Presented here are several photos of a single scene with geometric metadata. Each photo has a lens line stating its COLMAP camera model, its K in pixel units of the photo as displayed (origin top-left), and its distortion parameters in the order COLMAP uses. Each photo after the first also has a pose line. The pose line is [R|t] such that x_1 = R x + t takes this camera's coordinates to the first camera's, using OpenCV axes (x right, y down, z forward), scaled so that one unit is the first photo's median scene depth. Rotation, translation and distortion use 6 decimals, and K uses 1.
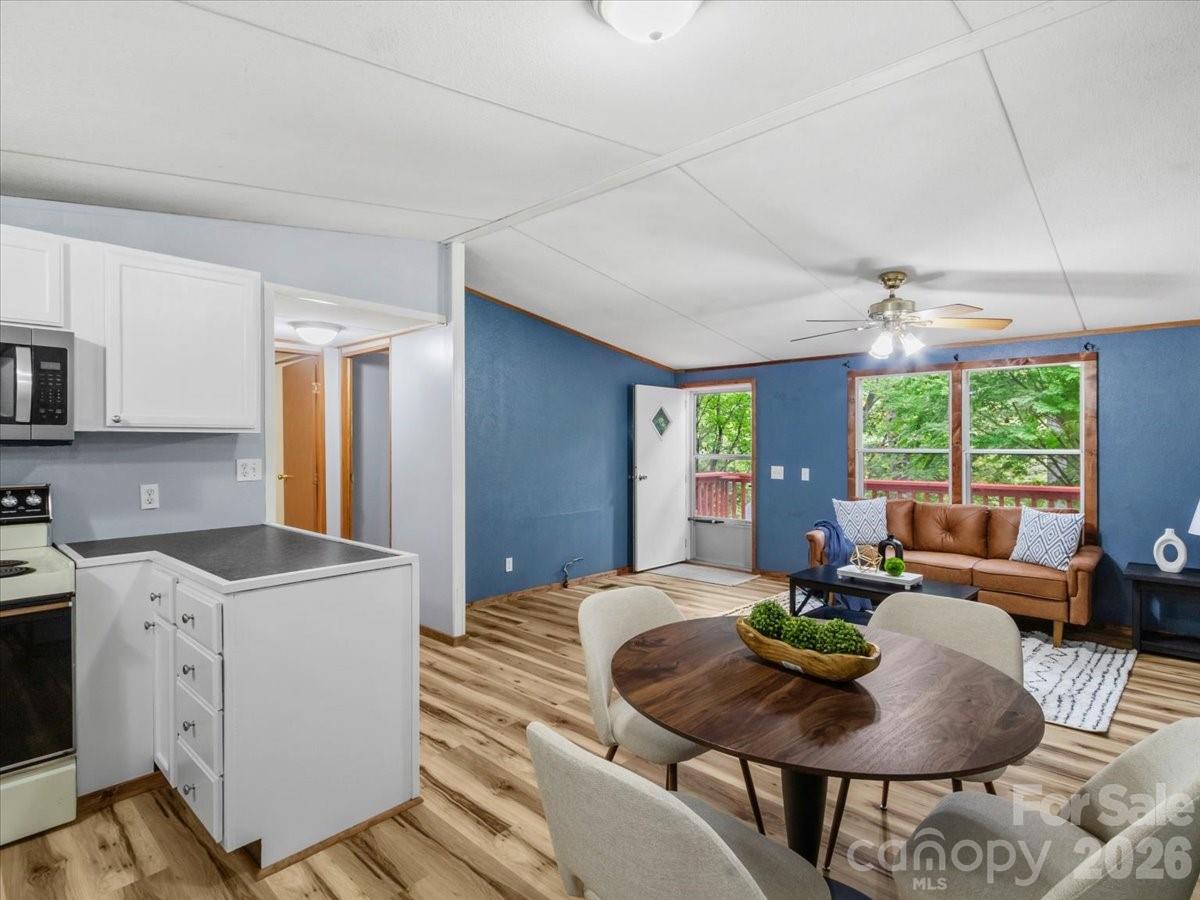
lens RADIAL K [[615.8, 0, 598.2], [0, 615.8, 447.3], [0, 0, 1]] dist [0.010791, -0.004873]
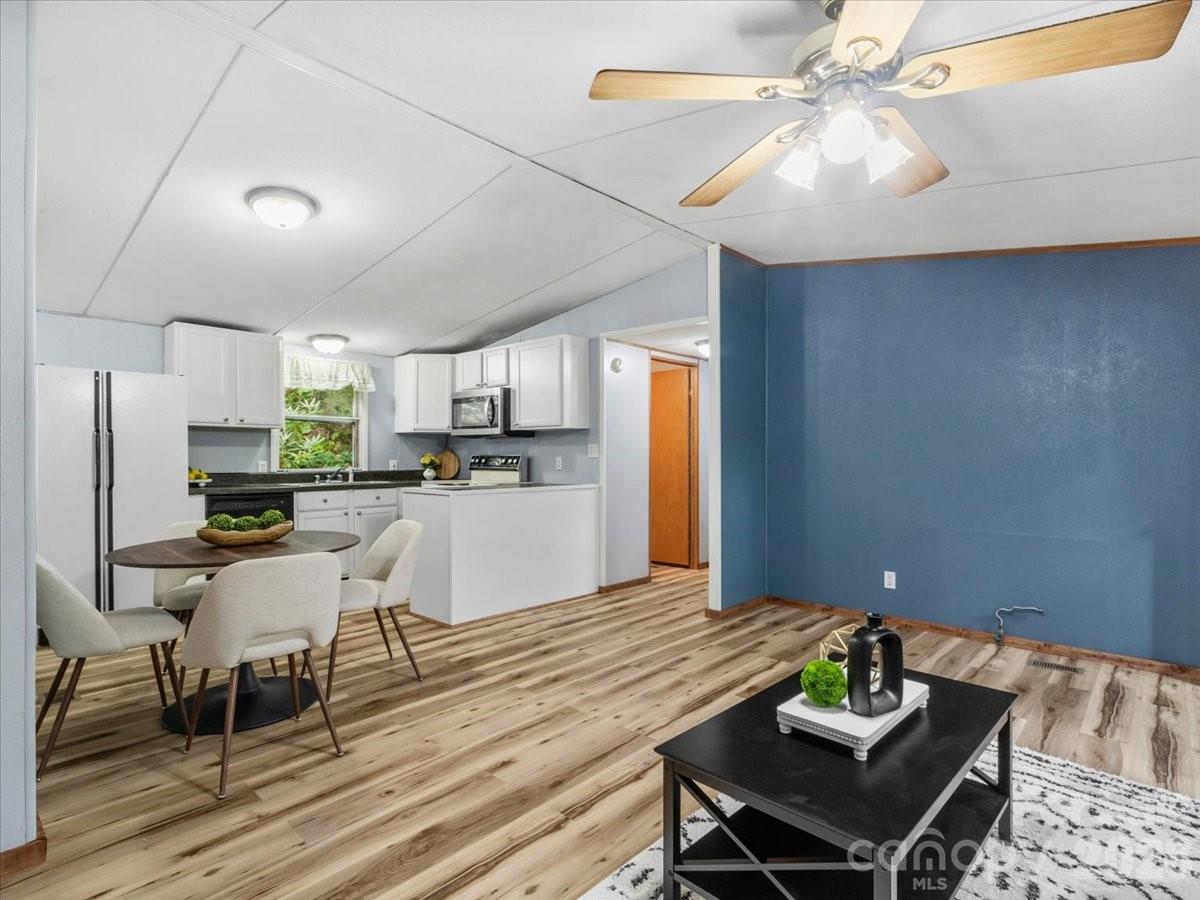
lens RADIAL K [[615.8, 0, 609.1], [0, 615.8, 459.6], [0, 0, 1]] dist [0.010791, -0.004873]
pose [[0.019865, 0.009509, -0.999757, 0.887197], [-0.006049, 0.999938, 0.009390, 0.036312], [0.999784, 0.005861, 0.019921, 0.833035]]
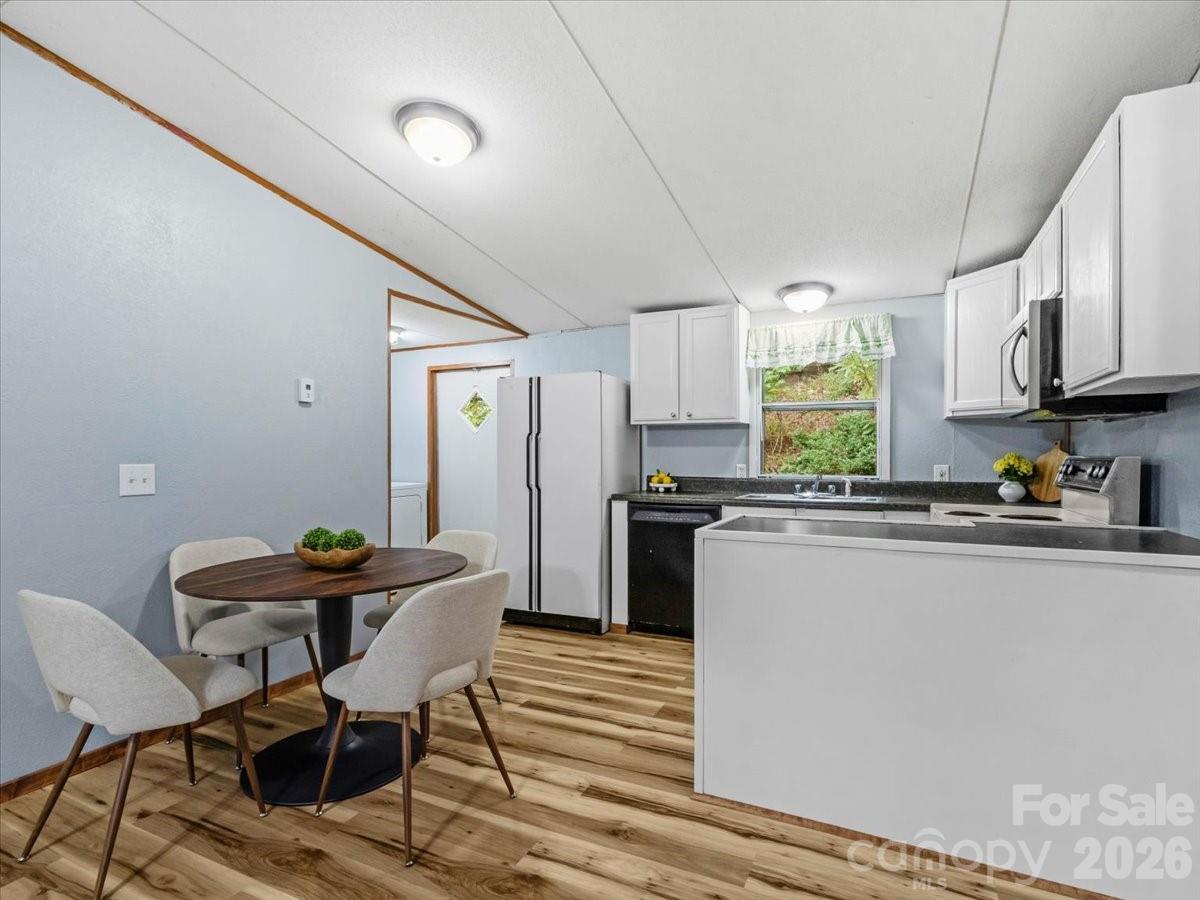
lens RADIAL K [[615.8, 0, 599.2], [0, 615.8, 460.2], [0, 0, 1]] dist [0.010791, -0.004873]
pose [[-0.955923, 0.006706, -0.293541, 0.065662], [0.002663, 0.999896, 0.014172, 0.034066], [0.293605, 0.012766, -0.955841, 1.073668]]
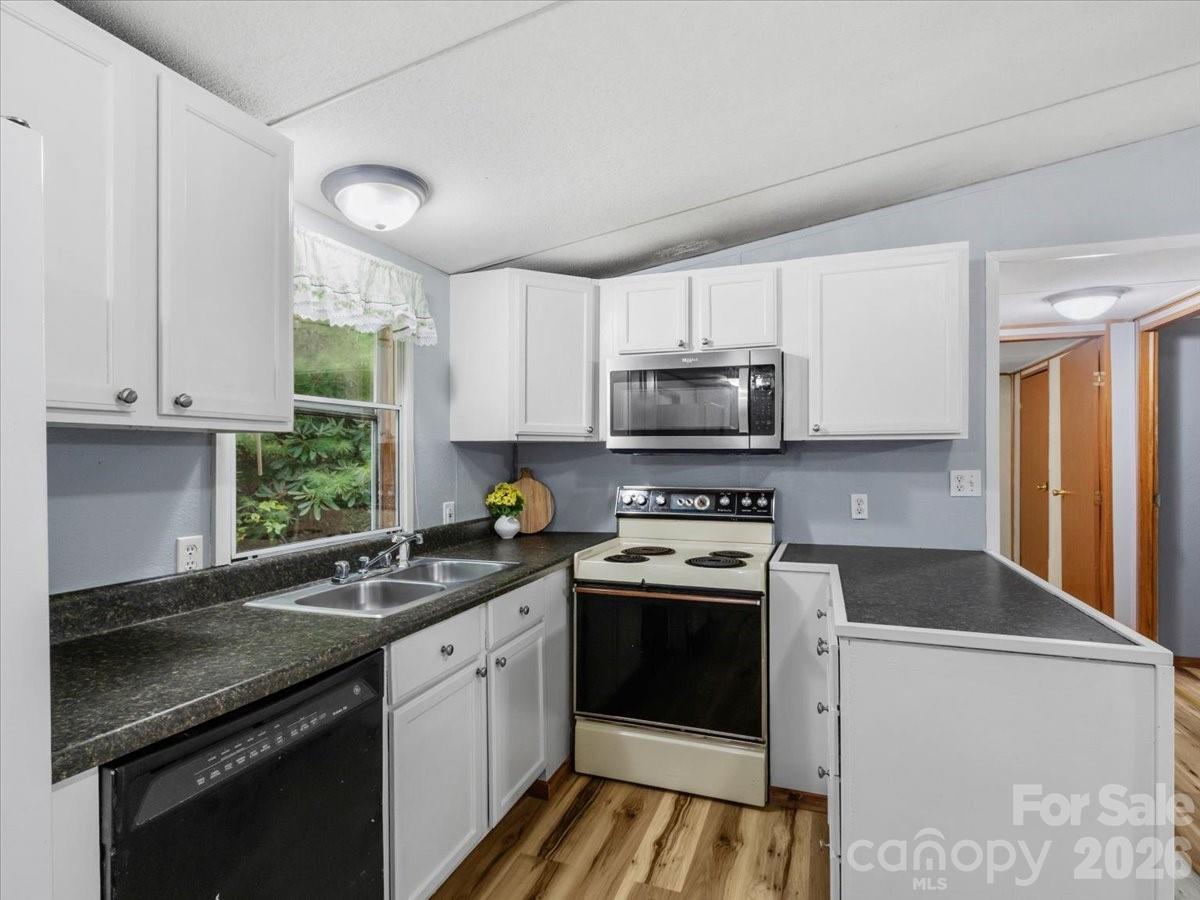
lens RADIAL K [[615.8, 0, 603.9], [0, 615.8, 458.5], [0, 0, 1]] dist [0.010791, -0.004873]
pose [[0.392021, 0.006900, -0.919930, 0.009279], [-0.003821, 0.999975, 0.005872, -0.000098], [0.919948, 0.001213, 0.392038, 0.184455]]
